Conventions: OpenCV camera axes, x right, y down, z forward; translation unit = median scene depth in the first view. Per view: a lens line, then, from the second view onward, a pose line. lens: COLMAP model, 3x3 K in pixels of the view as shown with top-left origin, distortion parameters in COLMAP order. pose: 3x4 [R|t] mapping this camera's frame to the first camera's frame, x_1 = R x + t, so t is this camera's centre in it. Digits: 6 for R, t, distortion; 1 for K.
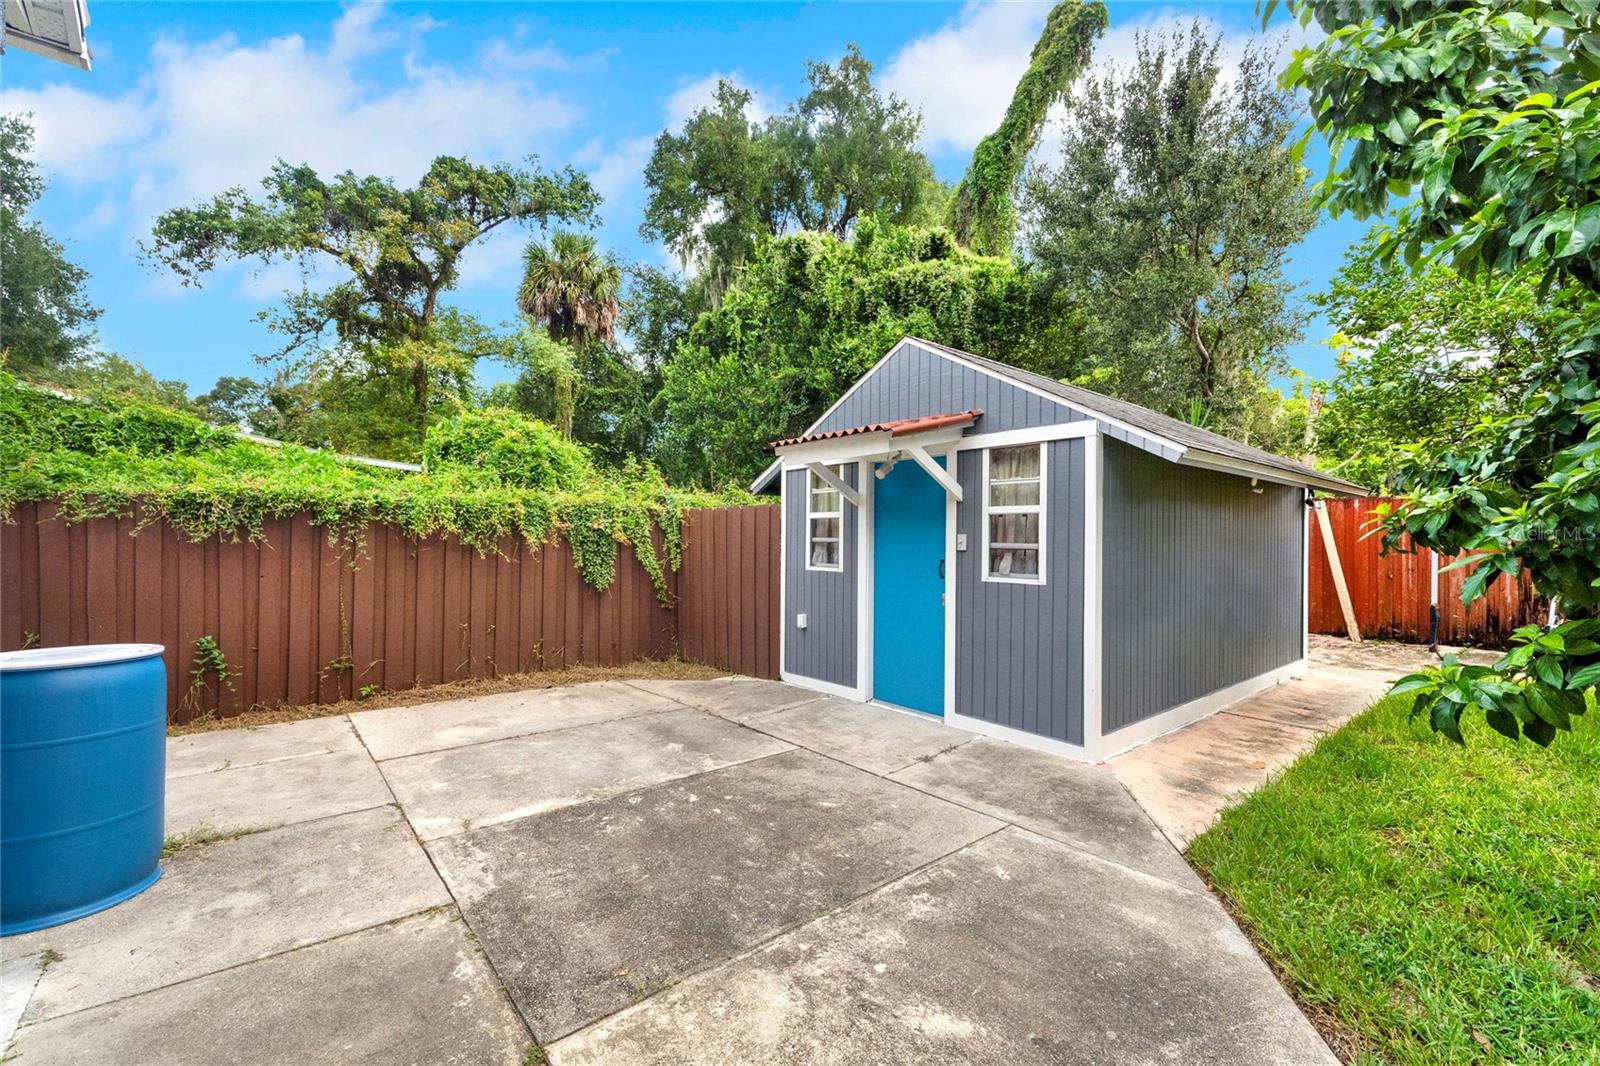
lens RADIAL K [[661.0, 0, 802.1], [0, 661.0, 540.3], [0, 0, 1]] dist [0.009369, 0.000093]
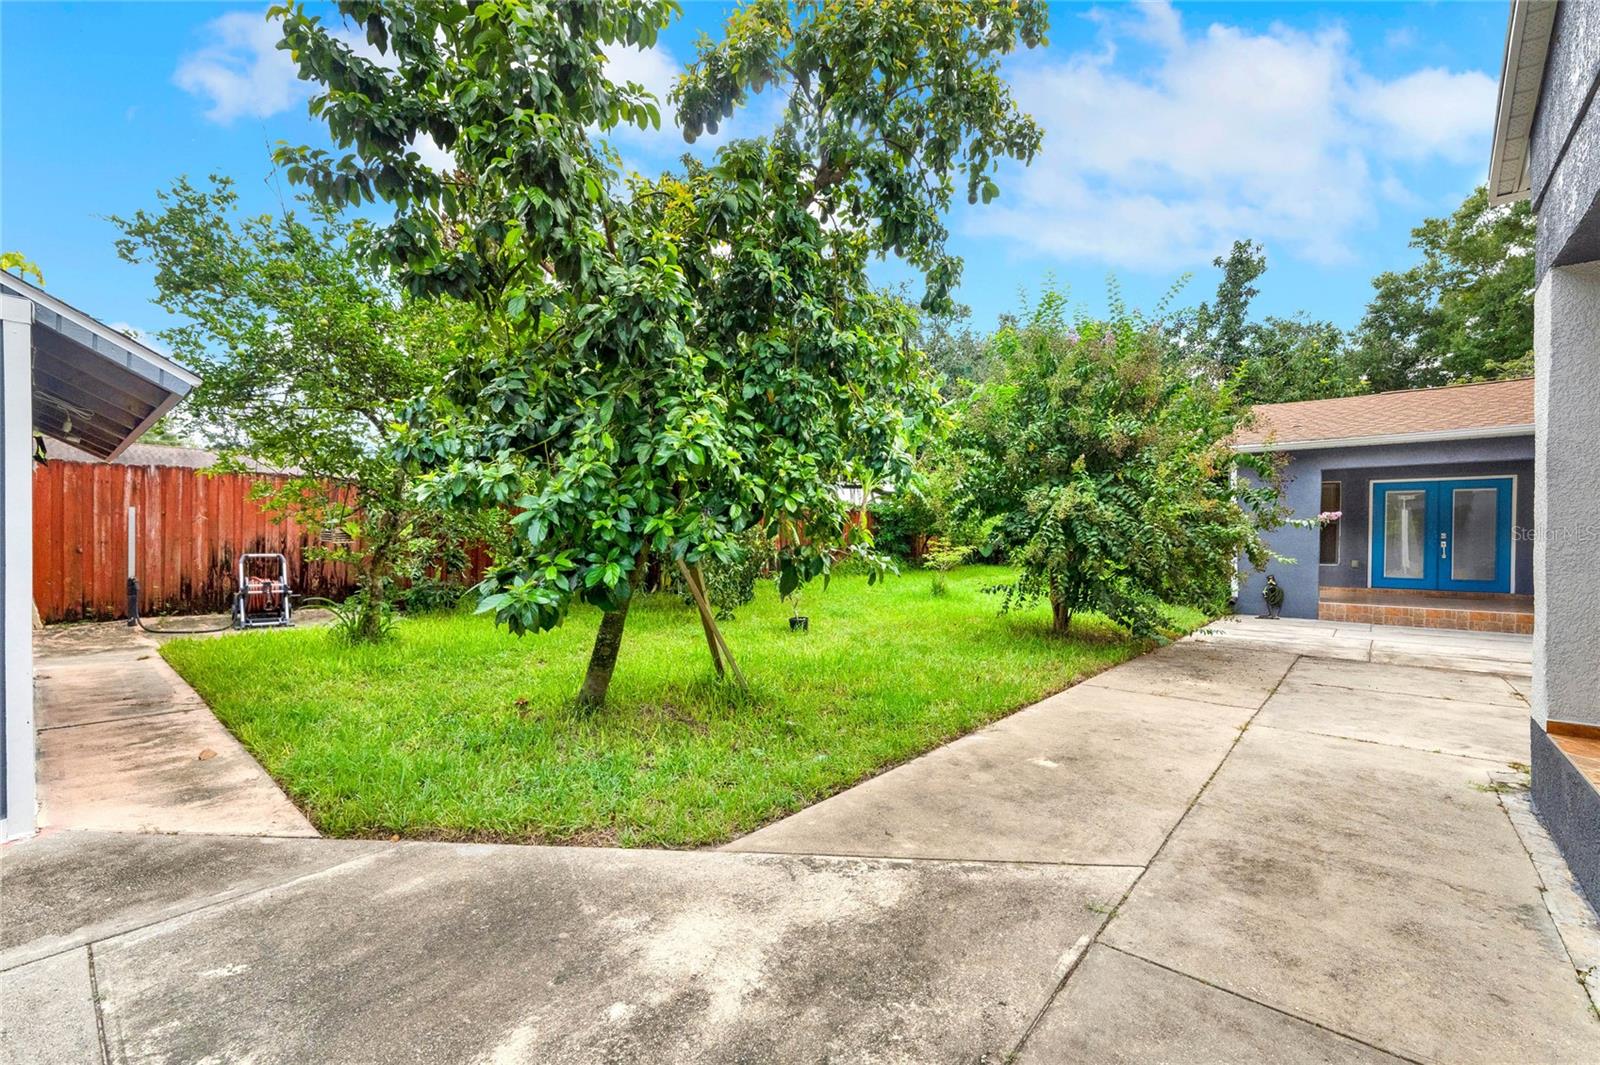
lens RADIAL K [[661.0, 0, 802.1], [0, 661.0, 539.8], [0, 0, 1]] dist [0.009369, 0.000093]
pose [[-0.151913, -0.014542, 0.988287, -0.290418], [-0.013183, 0.999833, 0.012686, 0.030903], [-0.988306, -0.011101, -0.152080, 0.340897]]
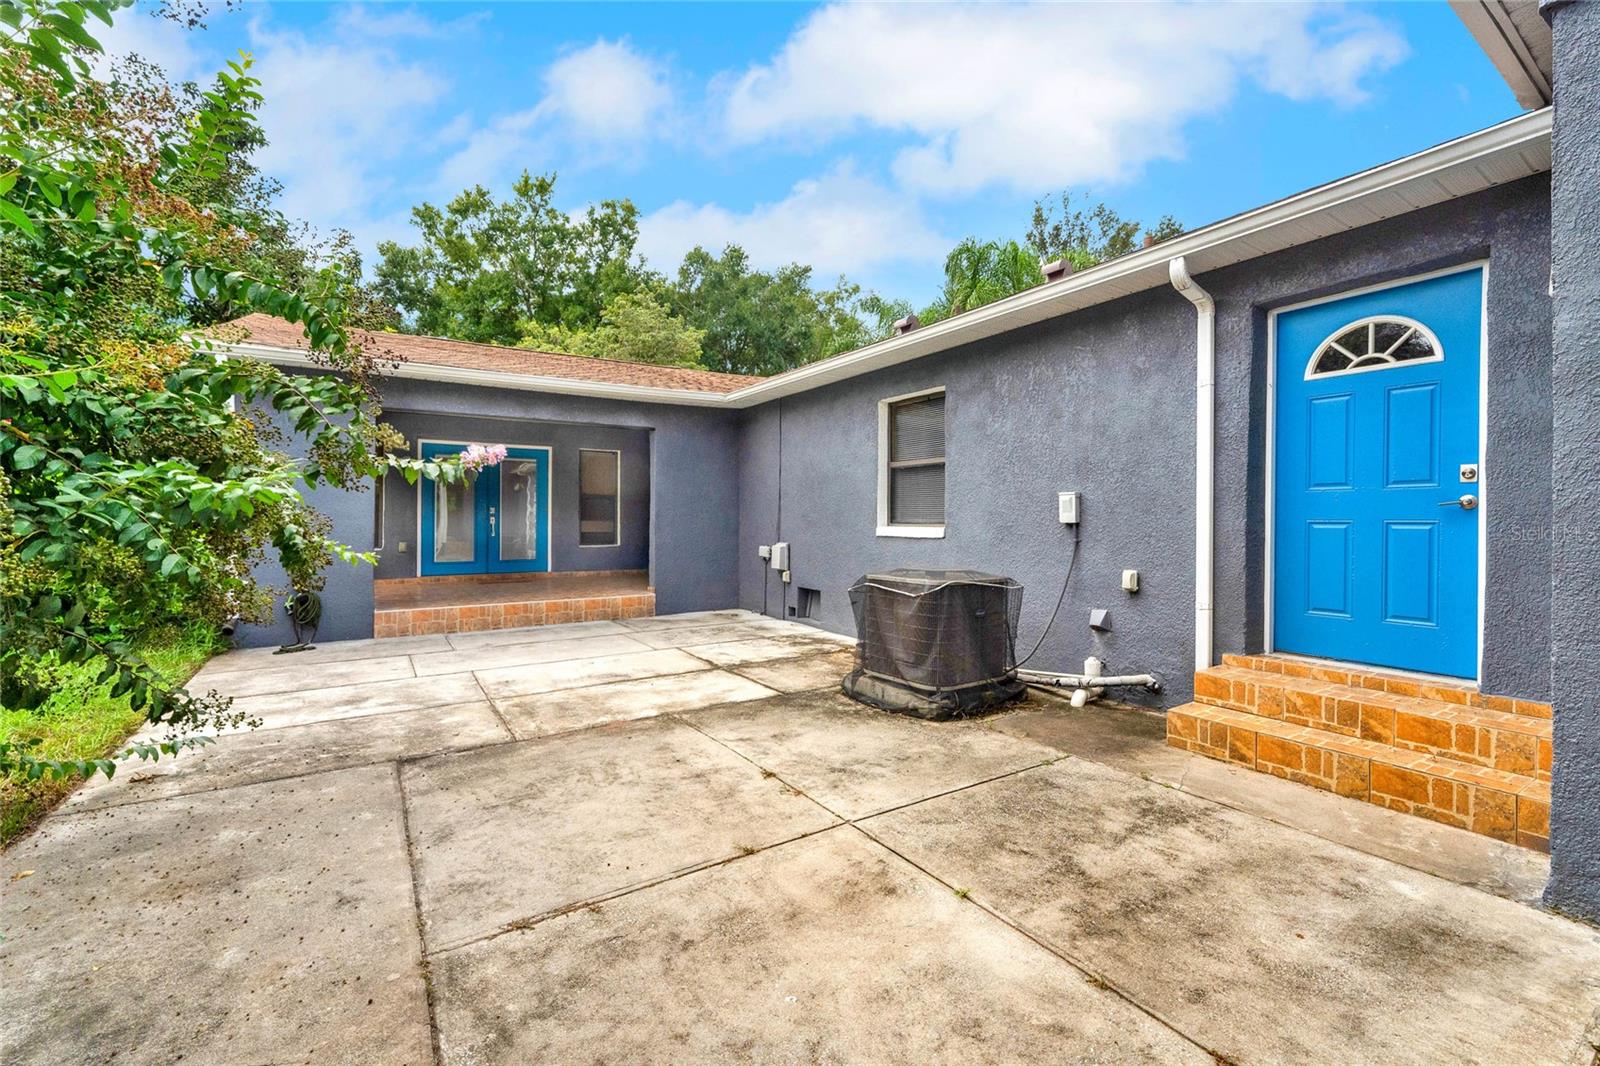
lens RADIAL K [[661.6, 0, 800.0], [0, 661.6, 523.7], [0, 0, 1]] dist [0.001491, 0.000053]
pose [[-0.992524, -0.014176, 0.121226, 0.796390], [-0.013895, 0.999898, 0.003159, 0.039424], [-0.121258, 0.001451, -0.992620, -0.604217]]
